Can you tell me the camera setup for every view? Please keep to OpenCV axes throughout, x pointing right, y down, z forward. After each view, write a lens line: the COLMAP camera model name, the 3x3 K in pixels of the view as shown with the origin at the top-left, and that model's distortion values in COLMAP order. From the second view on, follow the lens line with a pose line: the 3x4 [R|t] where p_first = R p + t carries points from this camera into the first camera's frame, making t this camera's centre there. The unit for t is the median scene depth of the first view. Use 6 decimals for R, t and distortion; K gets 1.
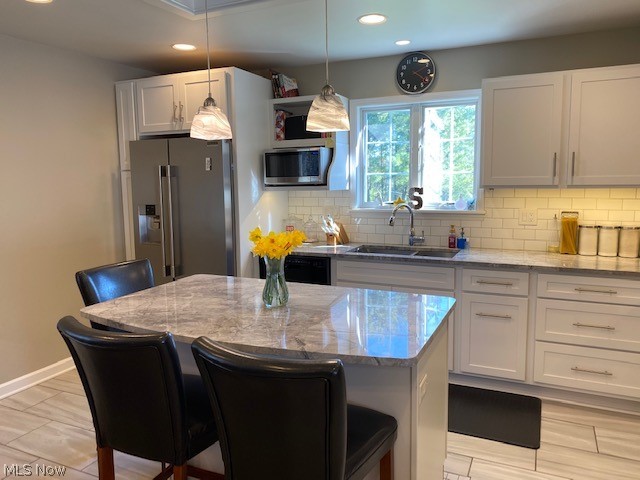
lens RADIAL K [[485.2, 0, 317.4], [0, 485.2, 241.2], [0, 0, 1]] dist [0.056359, -0.073676]
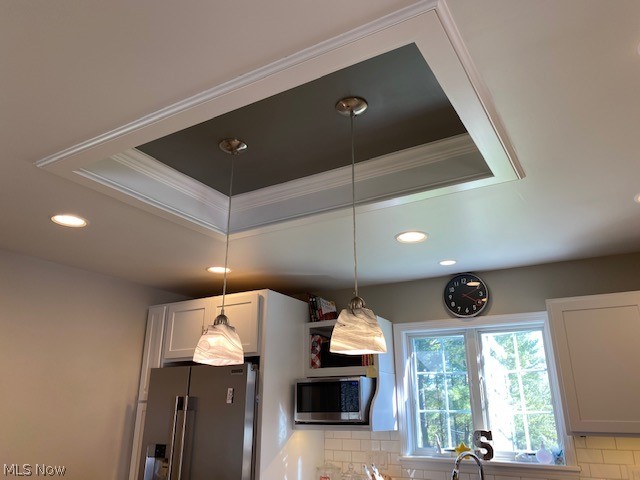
lens RADIAL K [[485.2, 0, 317.4], [0, 485.2, 241.2], [0, 0, 1]] dist [0.056359, -0.073676]
pose [[0.994625, -0.014325, -0.102543, 0.020567], [-0.033123, 0.894309, -0.446222, -0.020328], [0.098097, 0.447220, 0.889028, 0.118124]]
